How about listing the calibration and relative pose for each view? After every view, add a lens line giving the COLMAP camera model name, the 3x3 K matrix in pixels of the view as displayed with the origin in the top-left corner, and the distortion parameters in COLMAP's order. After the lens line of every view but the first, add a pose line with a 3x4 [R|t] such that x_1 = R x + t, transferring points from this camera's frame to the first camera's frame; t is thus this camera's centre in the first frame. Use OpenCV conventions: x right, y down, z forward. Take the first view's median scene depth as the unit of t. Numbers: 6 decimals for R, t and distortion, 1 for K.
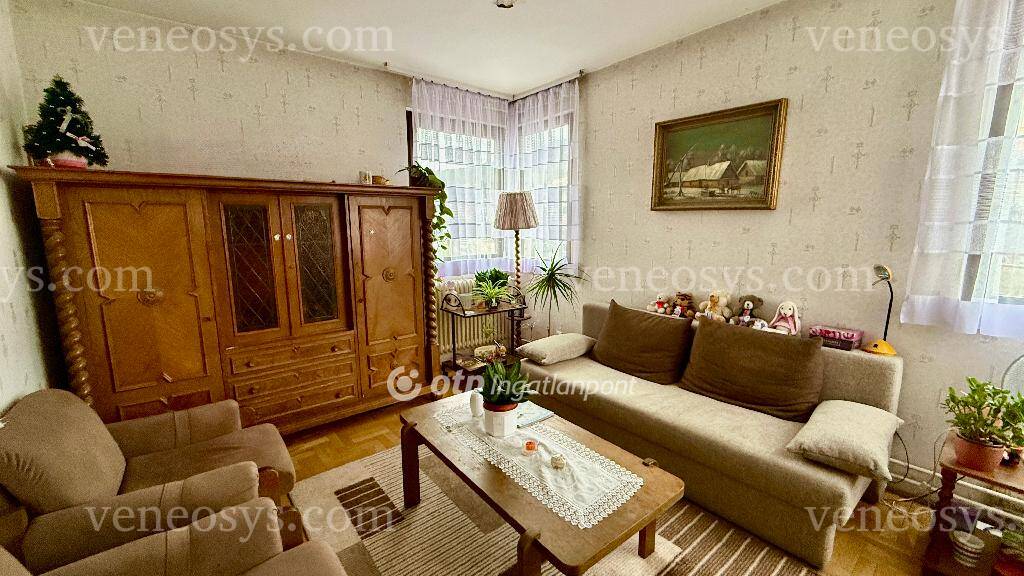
lens RADIAL K [[407.8, 0, 508.9], [0, 407.8, 288.8], [0, 0, 1]] dist [0.001612, 0.000981]
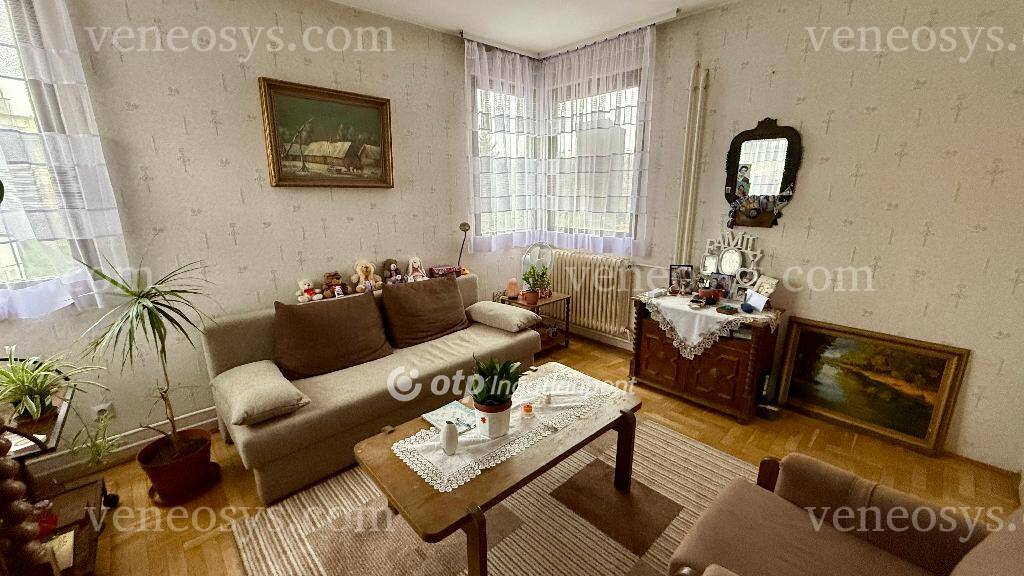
lens RADIAL K [[407.8, 0, 509.7], [0, 407.8, 290.1], [0, 0, 1]] dist [0.001612, 0.000981]
pose [[-0.066807, -0.240821, 0.968268, -0.588089], [0.161047, 0.955108, 0.248660, -0.130528], [-0.984683, 0.172549, -0.025025, 0.637058]]
